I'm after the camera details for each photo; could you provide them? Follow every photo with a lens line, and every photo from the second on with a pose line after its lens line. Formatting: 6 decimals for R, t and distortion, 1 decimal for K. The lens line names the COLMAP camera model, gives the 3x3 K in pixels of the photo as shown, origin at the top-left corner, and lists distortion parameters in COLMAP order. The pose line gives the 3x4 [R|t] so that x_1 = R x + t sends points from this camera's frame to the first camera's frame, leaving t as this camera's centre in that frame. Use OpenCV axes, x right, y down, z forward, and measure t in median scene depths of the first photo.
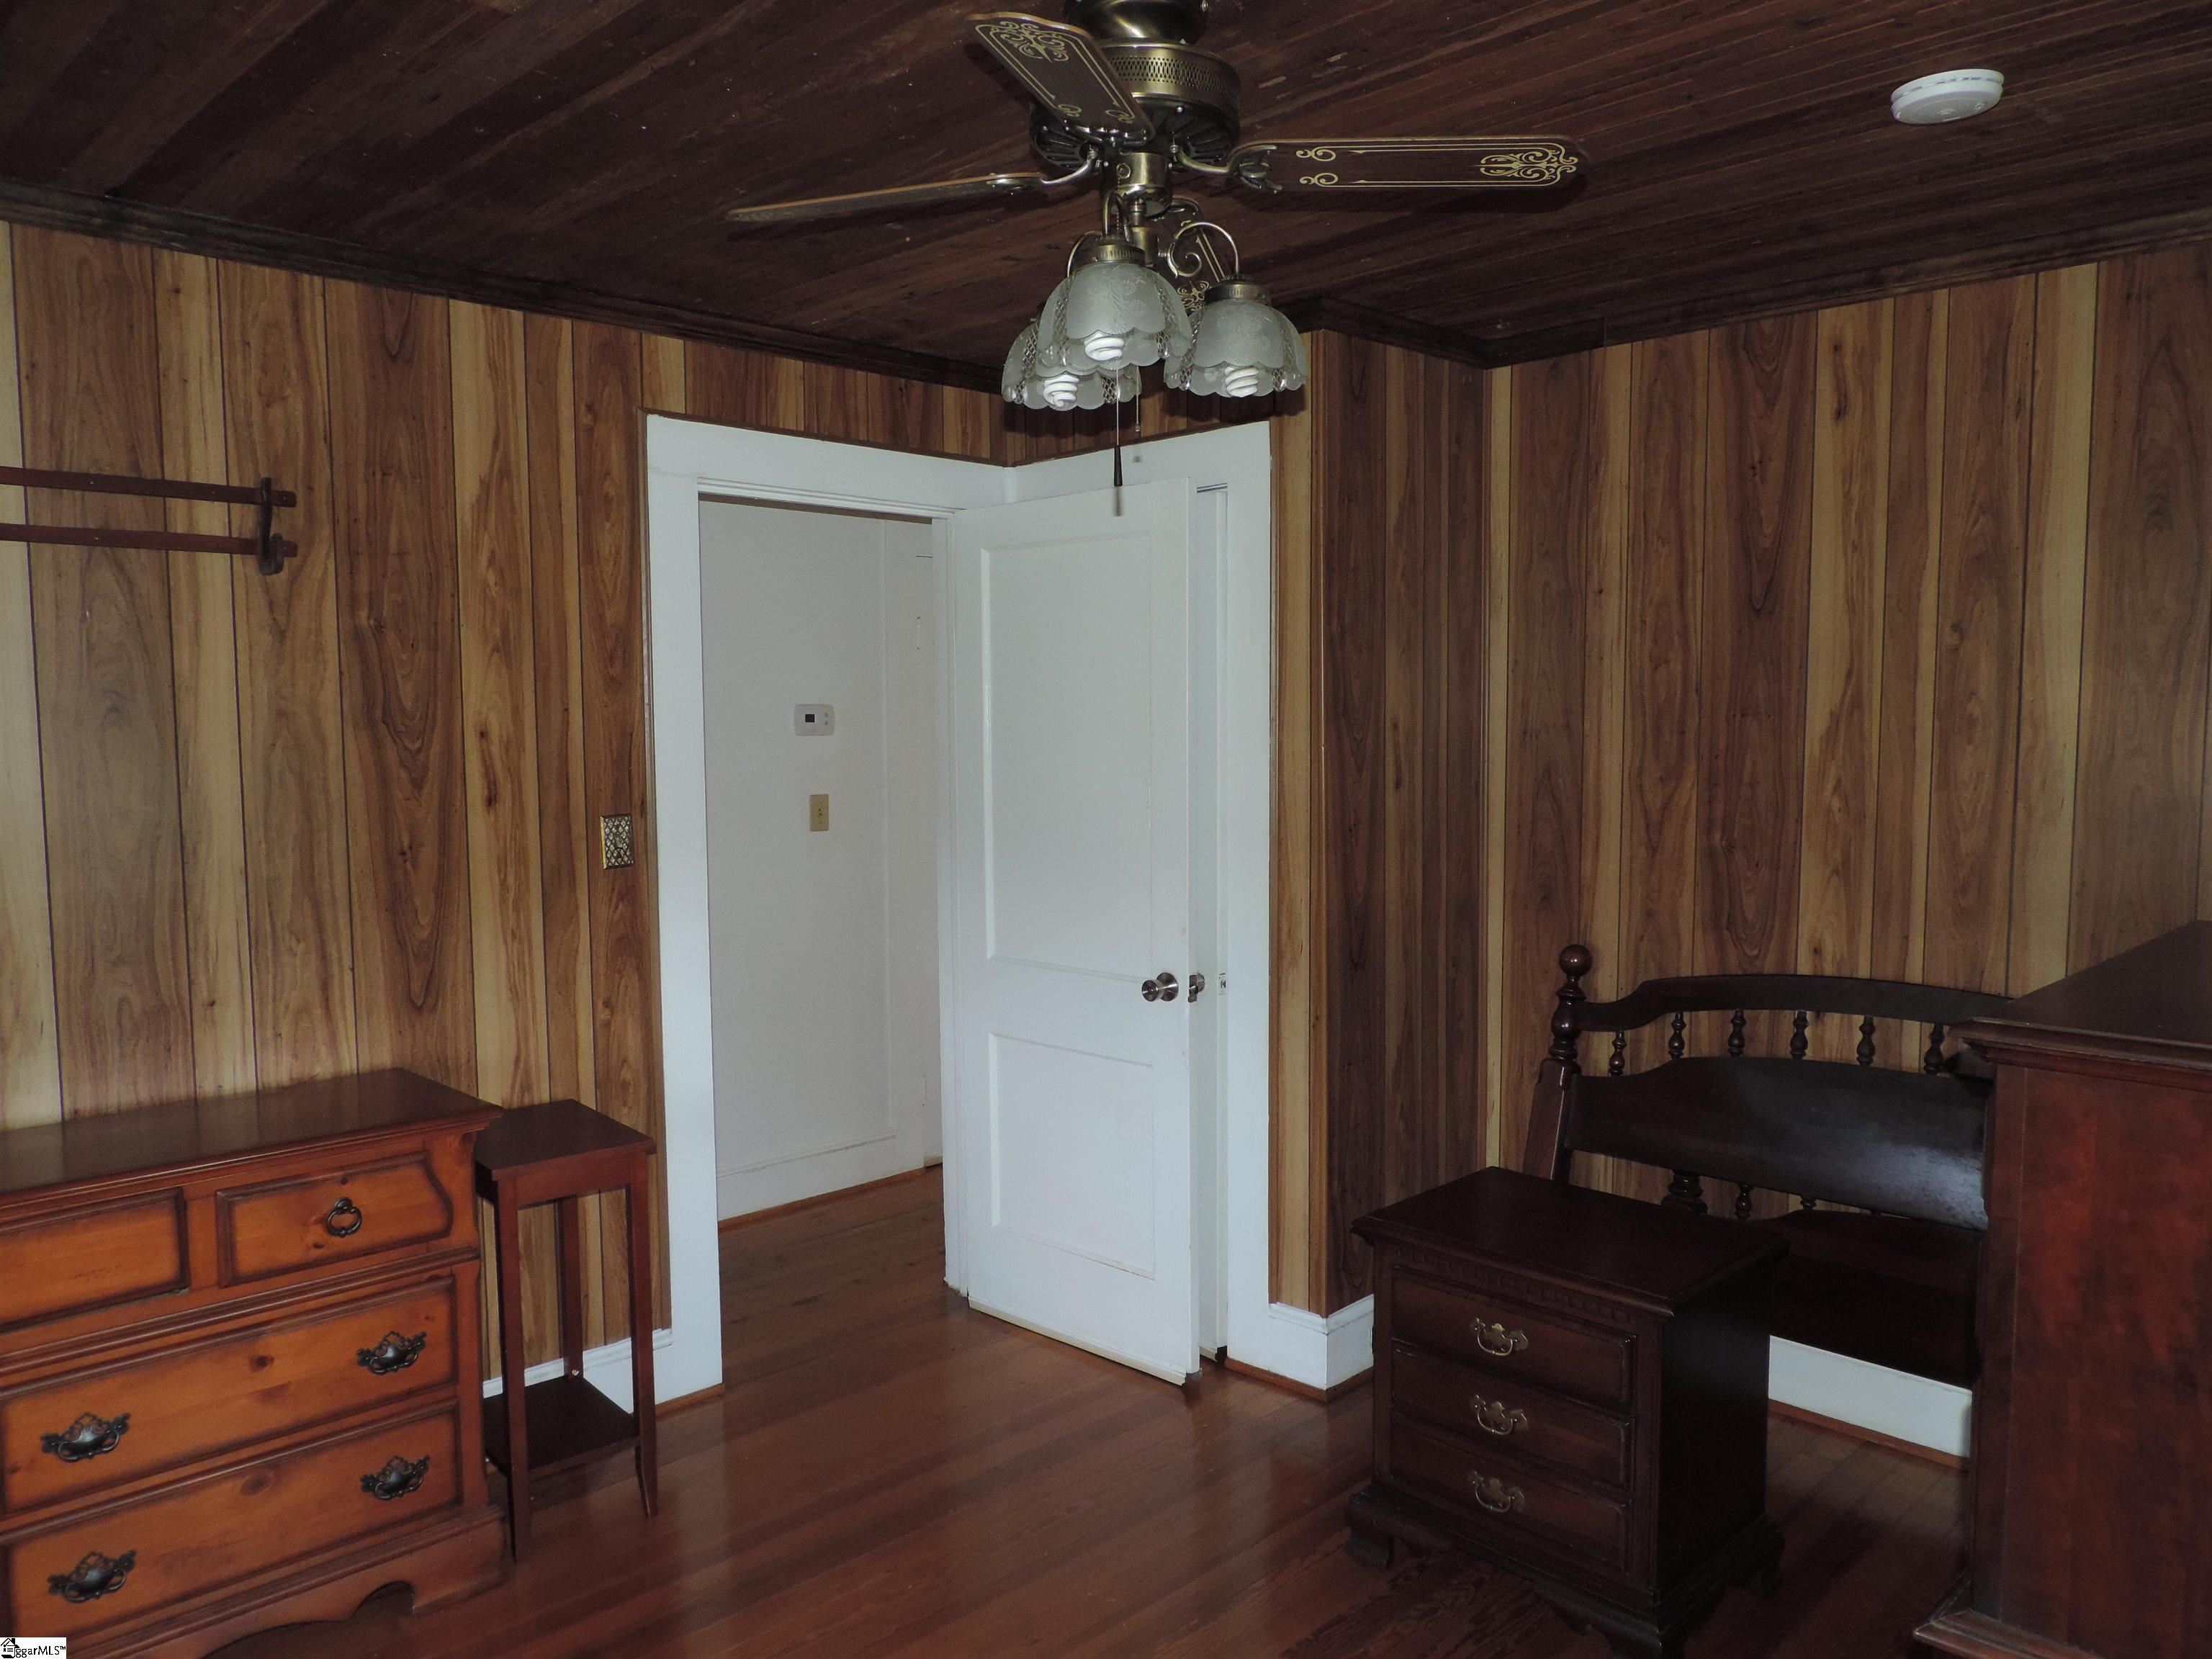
lens RADIAL K [[1592.4, 0, 1106.0], [0, 1592.4, 829.5], [0, 0, 1]] dist [-0.014753, 0.002672]
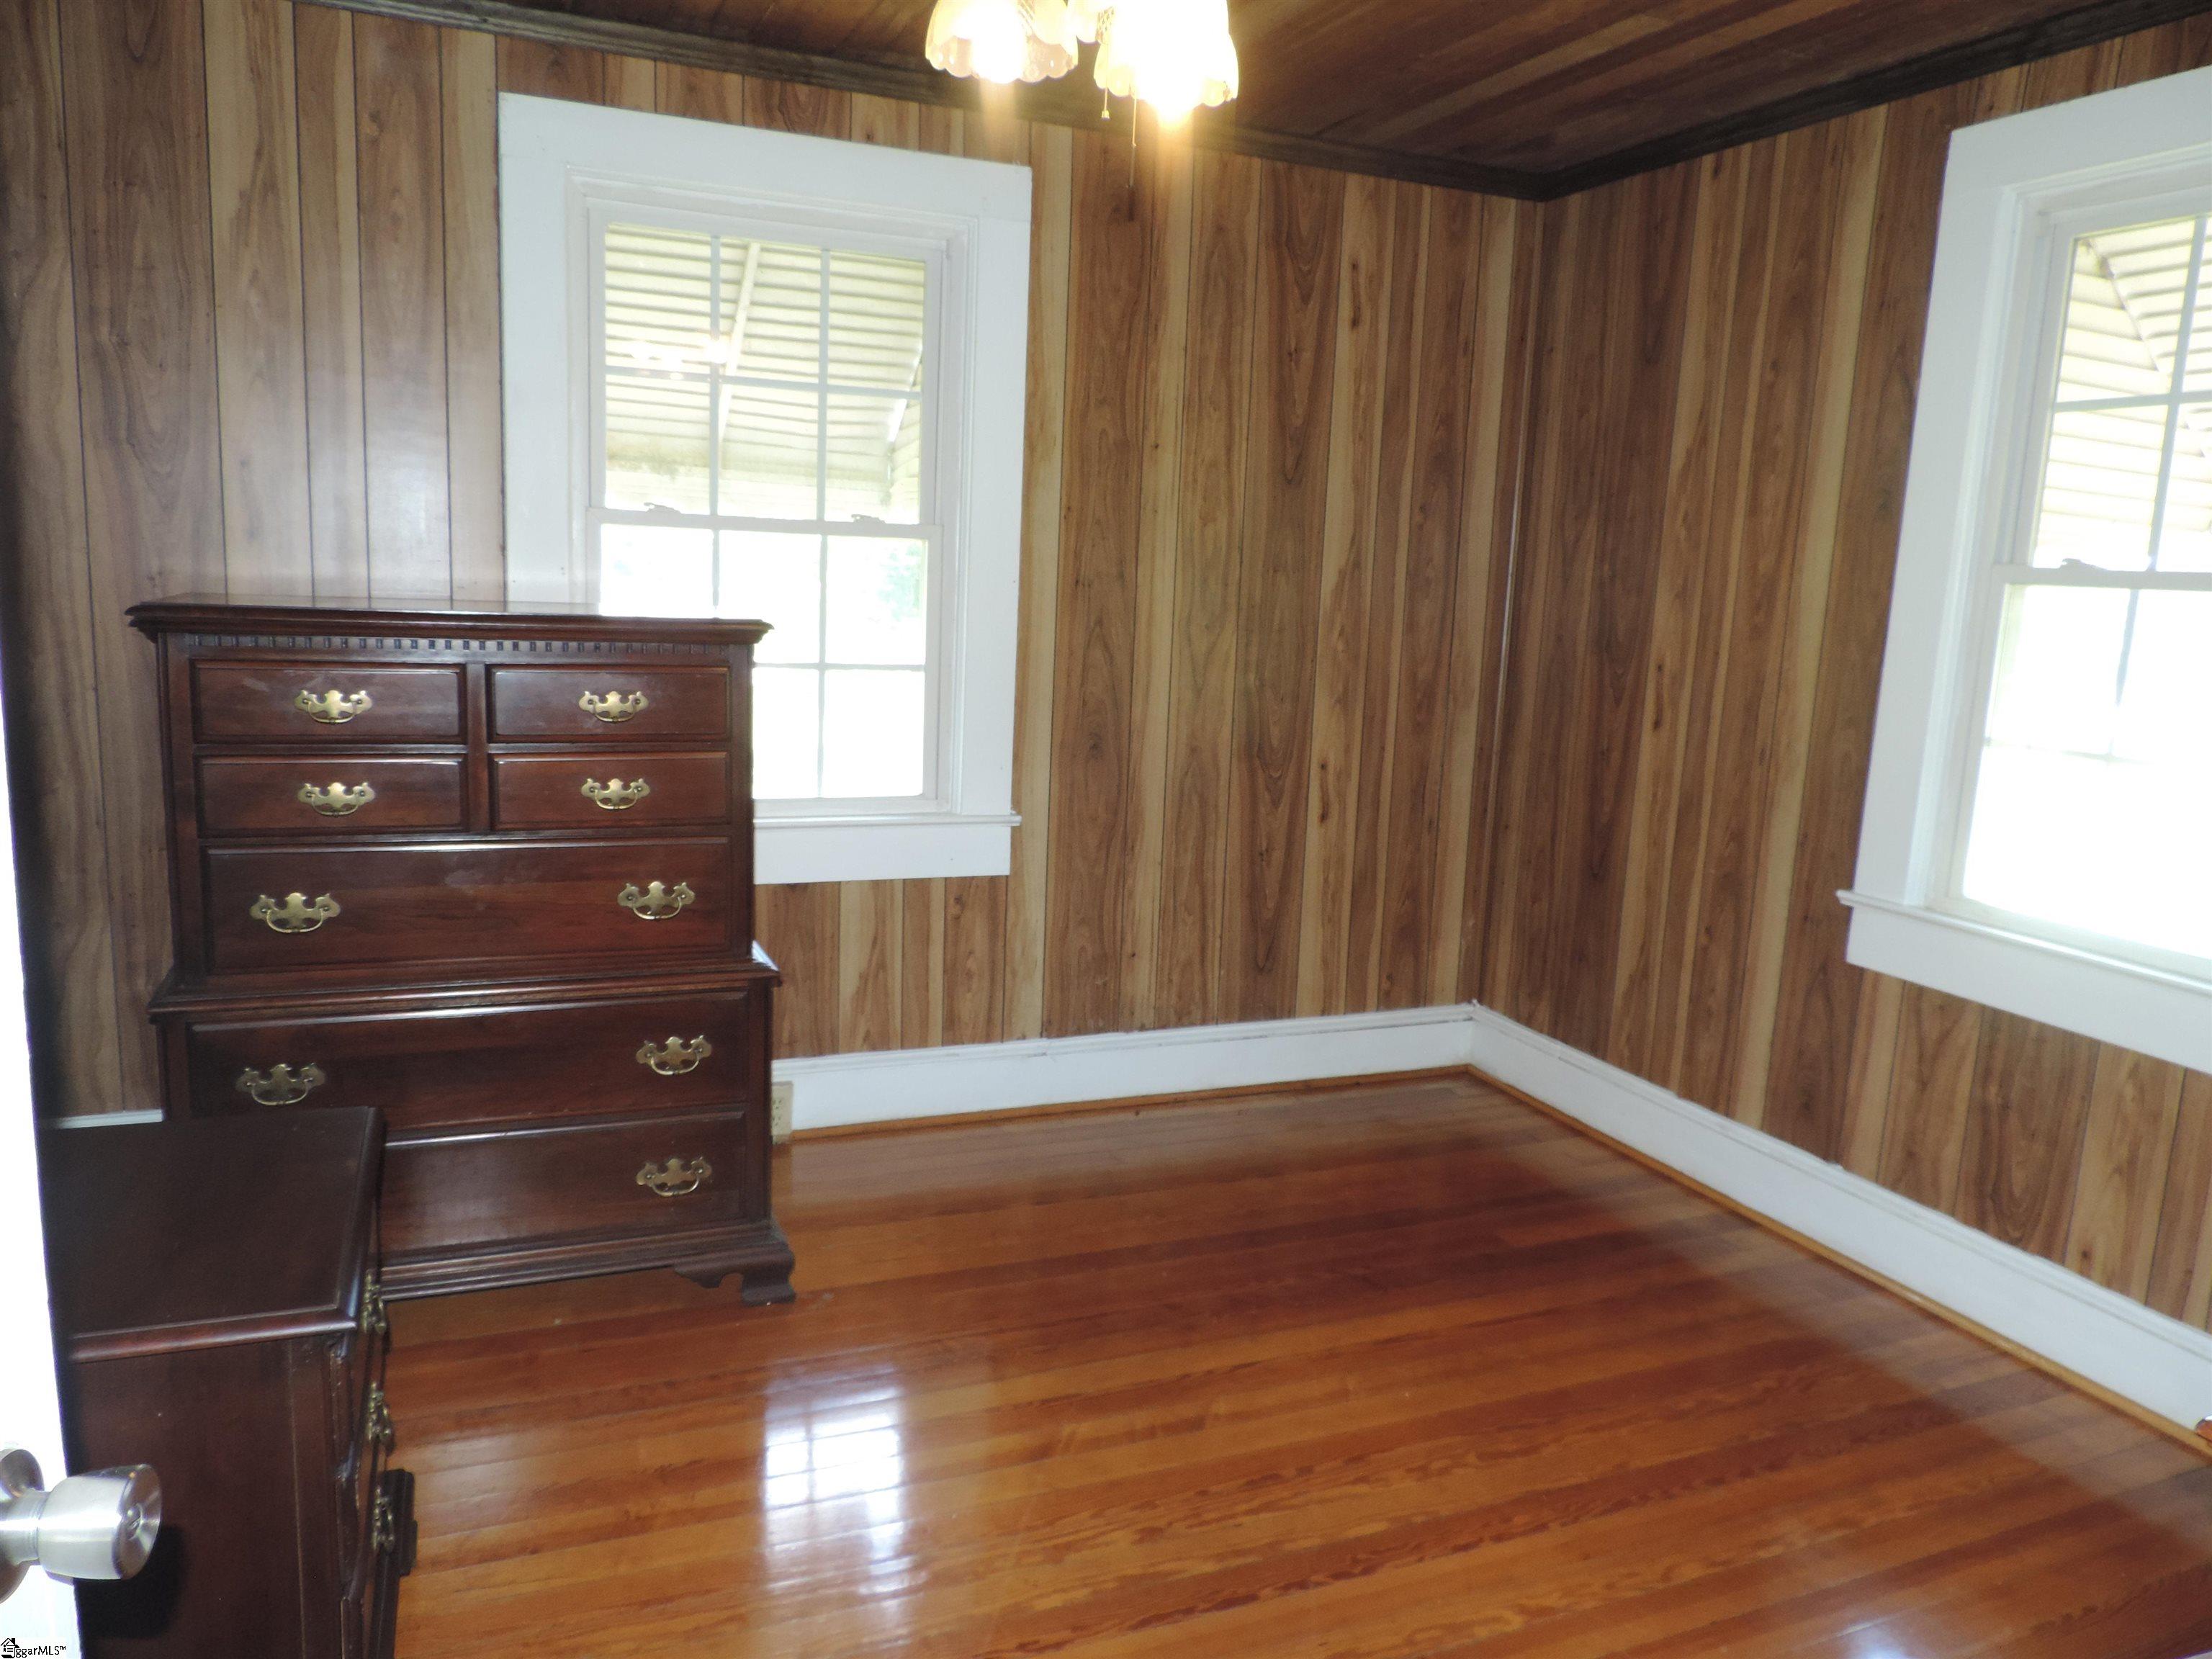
lens RADIAL K [[1591.0, 0, 1106.0], [0, 1591.0, 829.5], [0, 0, 1]] dist [-0.016594, 0.001228]
pose [[0.369464, -0.135096, 0.919372, -0.781935], [0.032249, 0.990644, 0.132609, -0.045591], [-0.928685, -0.019346, 0.370364, 0.725451]]
